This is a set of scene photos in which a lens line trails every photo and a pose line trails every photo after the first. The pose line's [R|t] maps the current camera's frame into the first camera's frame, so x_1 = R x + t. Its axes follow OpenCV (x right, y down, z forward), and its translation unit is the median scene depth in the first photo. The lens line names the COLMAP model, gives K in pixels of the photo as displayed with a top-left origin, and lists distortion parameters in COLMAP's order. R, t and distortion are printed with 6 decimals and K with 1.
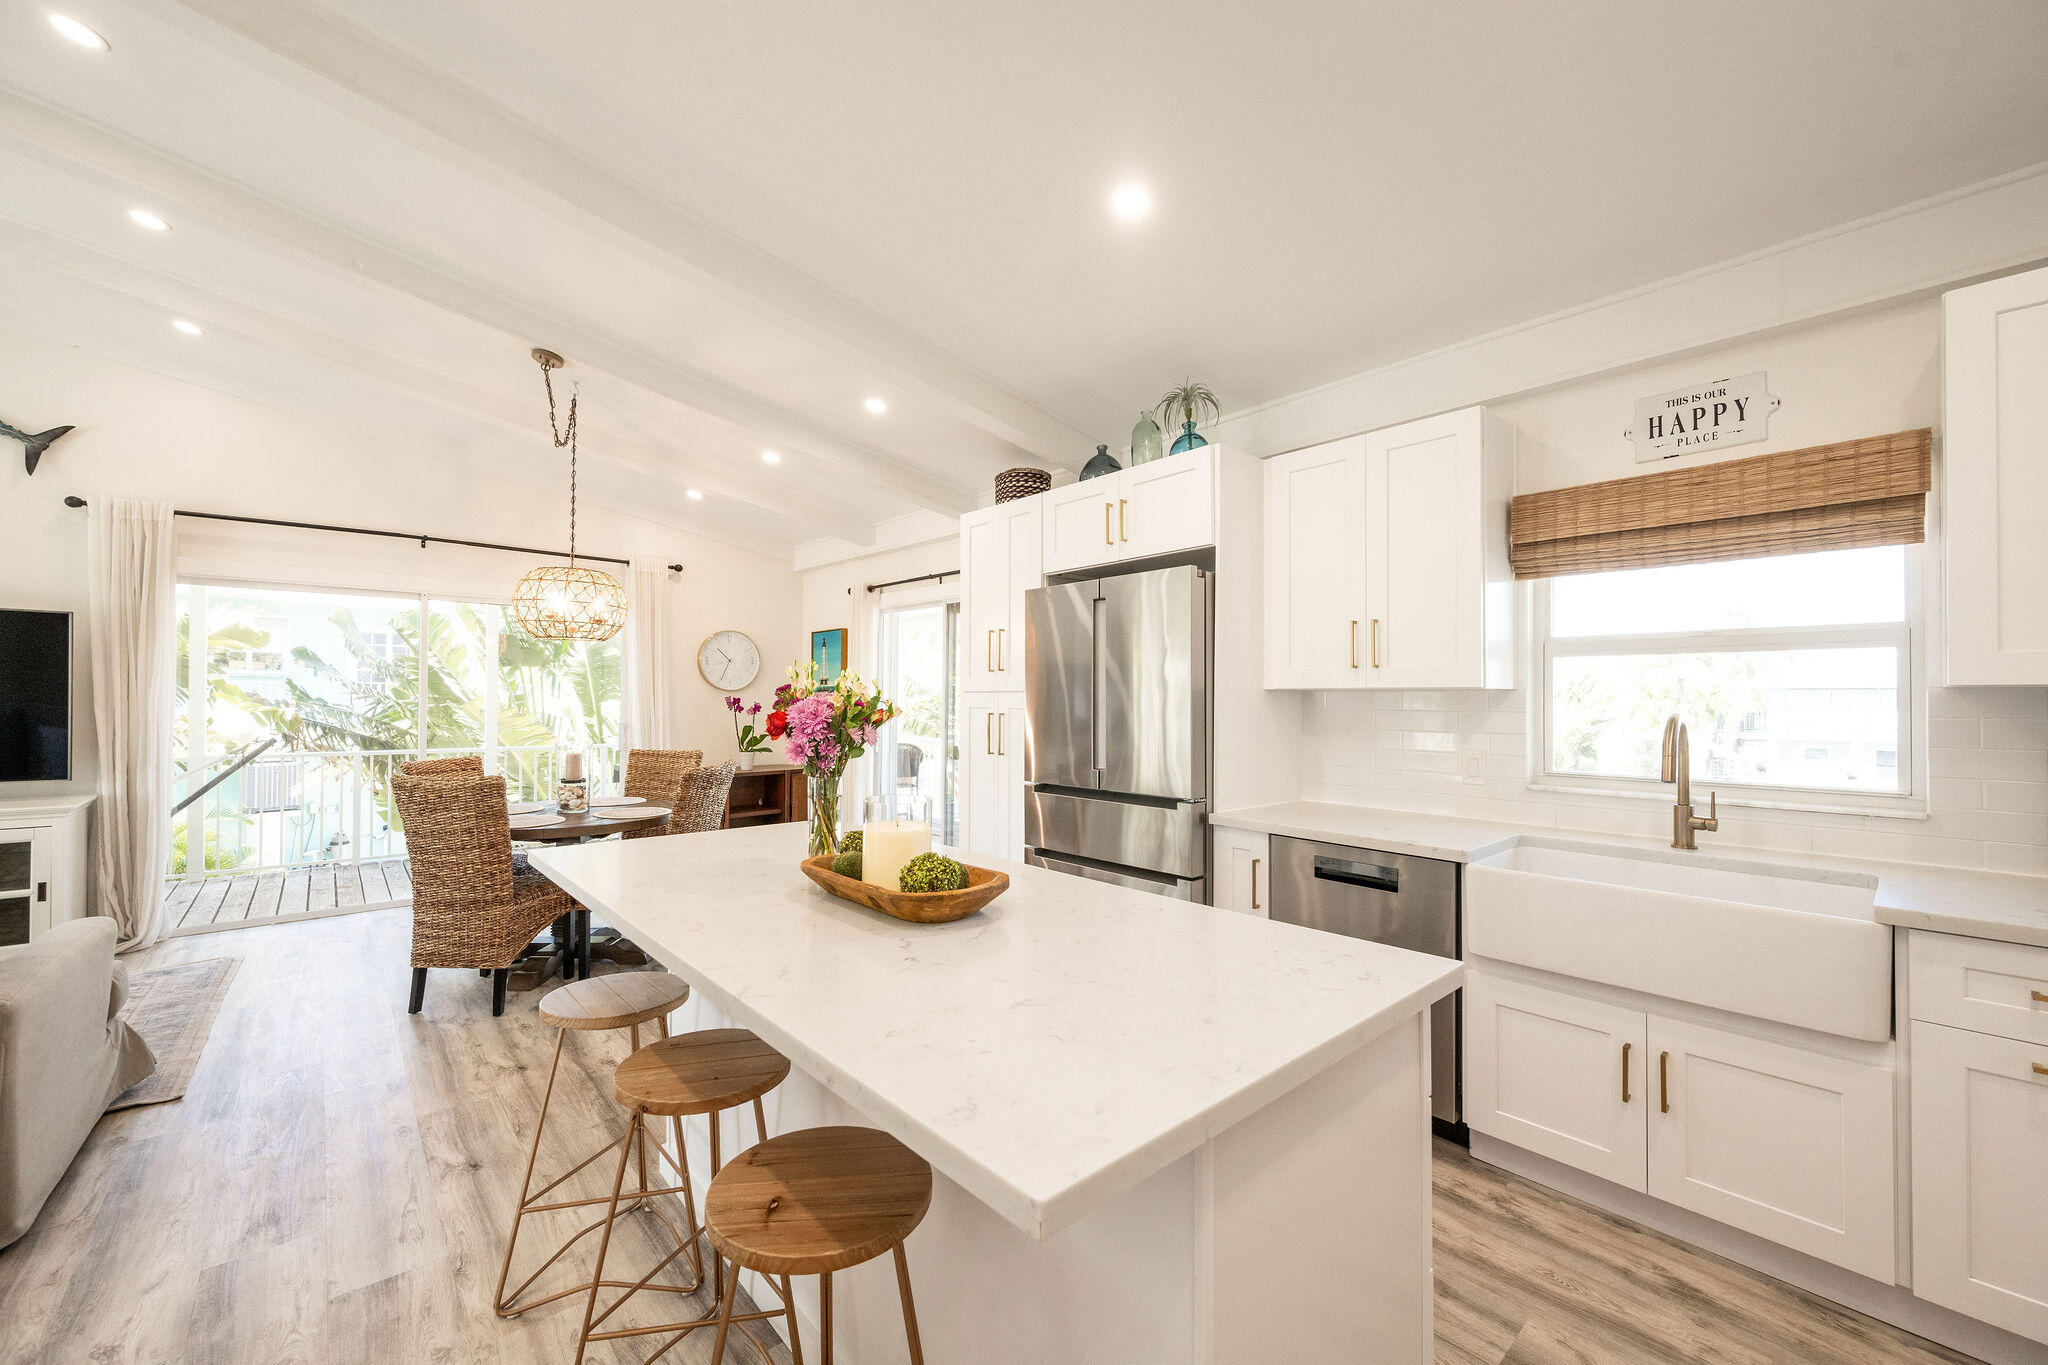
lens RADIAL K [[805.6, 0, 1029.6], [0, 805.6, 689.0], [0, 0, 1]] dist [-0.003499, 0.000626]
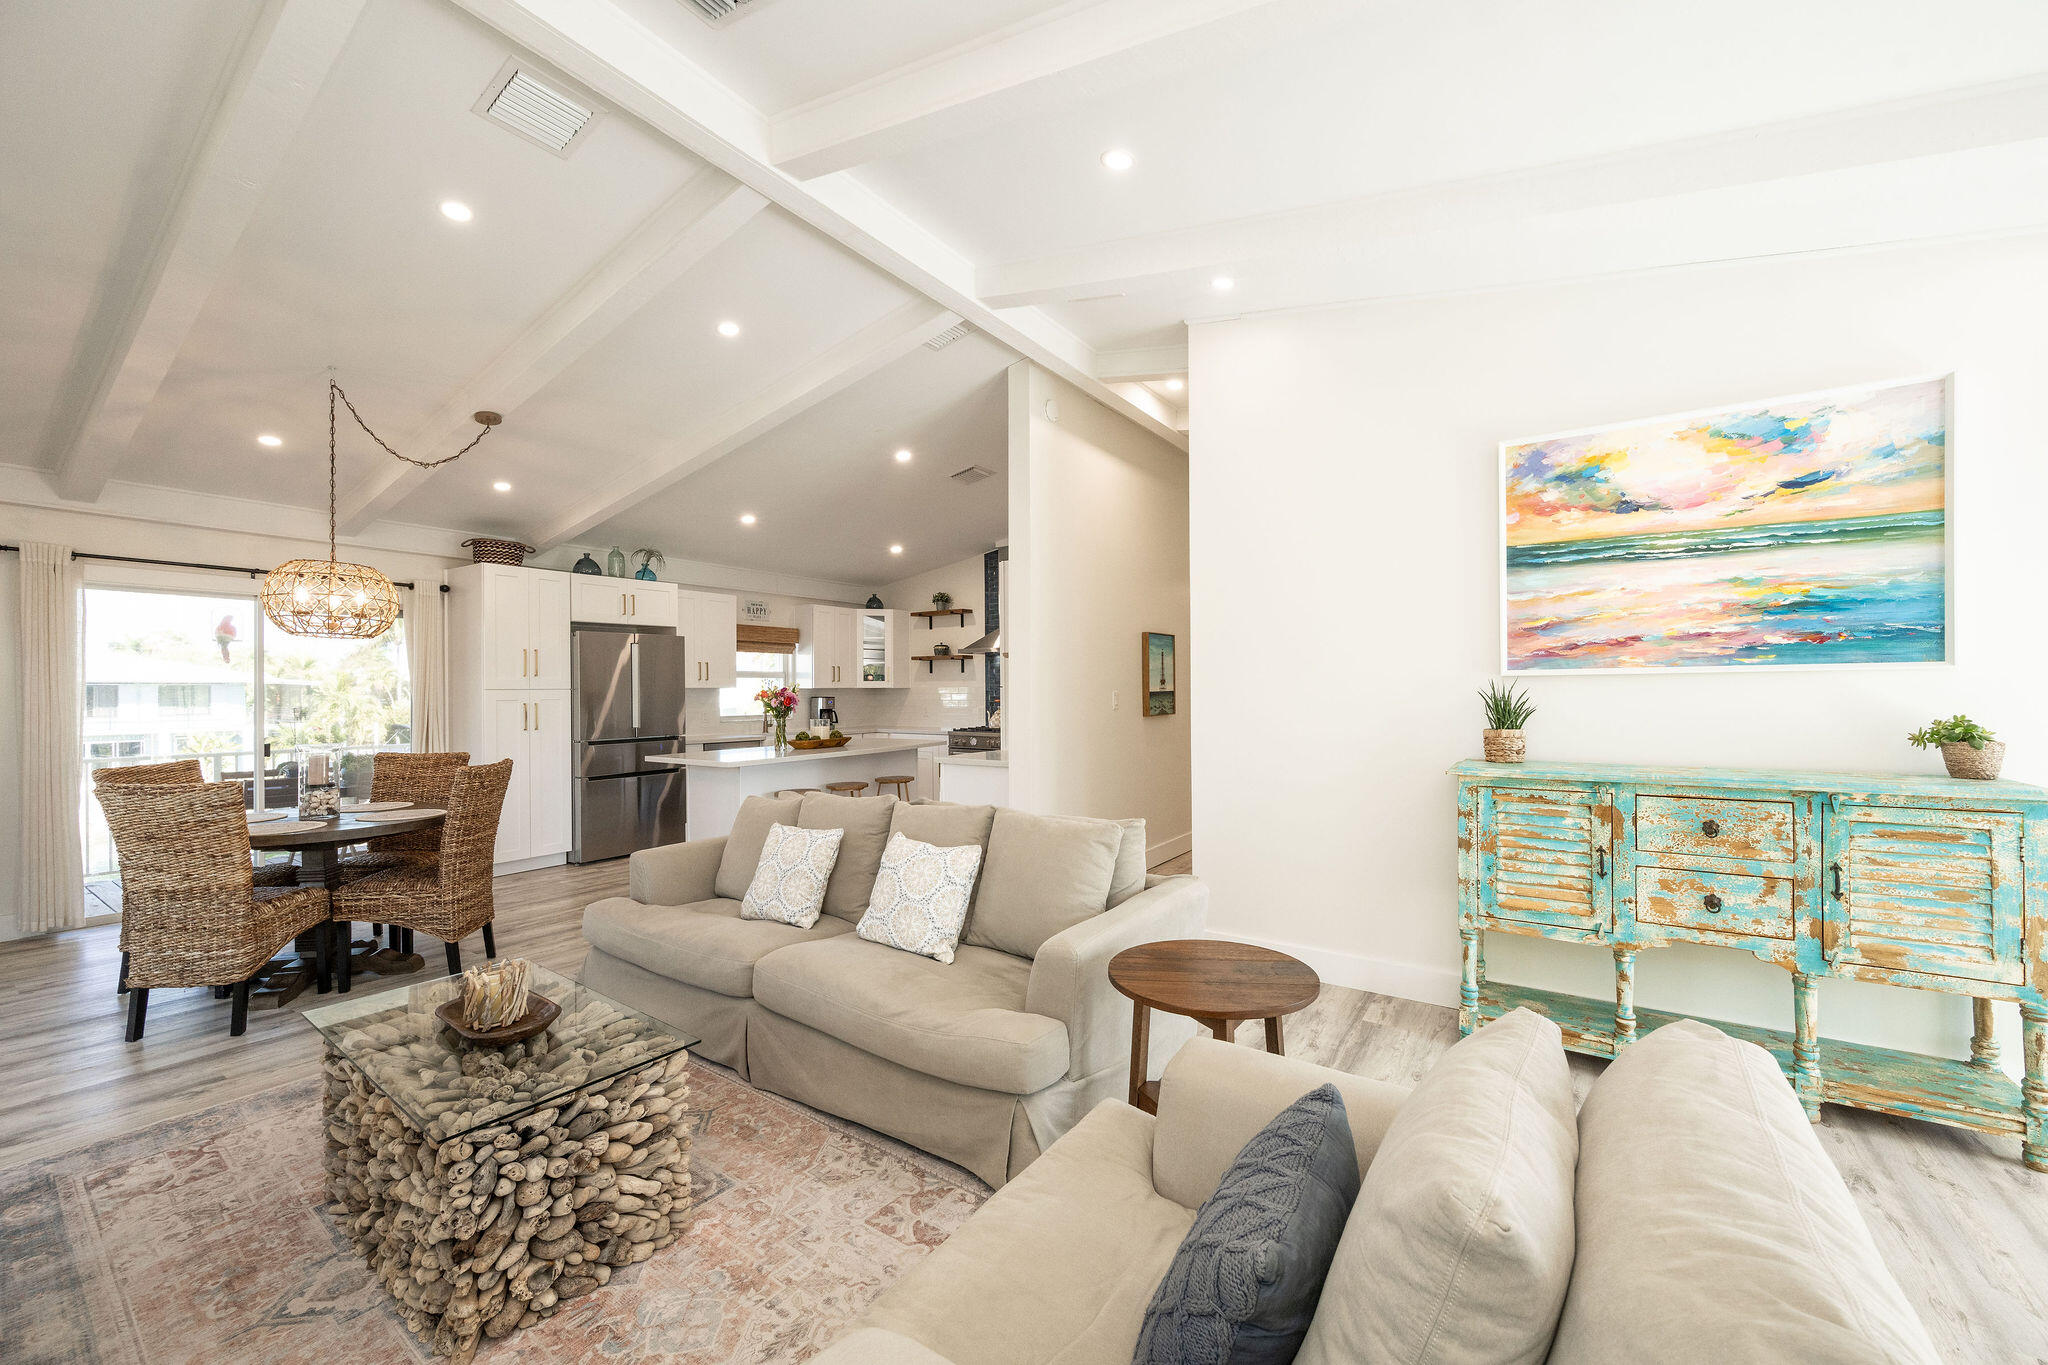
lens RADIAL K [[805.6, 0, 1032.4], [0, 805.6, 688.6], [0, 0, 1]] dist [-0.003499, 0.000626]
pose [[-0.253528, -0.001180, 0.967327, -2.306287], [-0.005728, 0.999984, -0.000281, -0.003666], [-0.967311, -0.005612, -0.253530, 0.586984]]
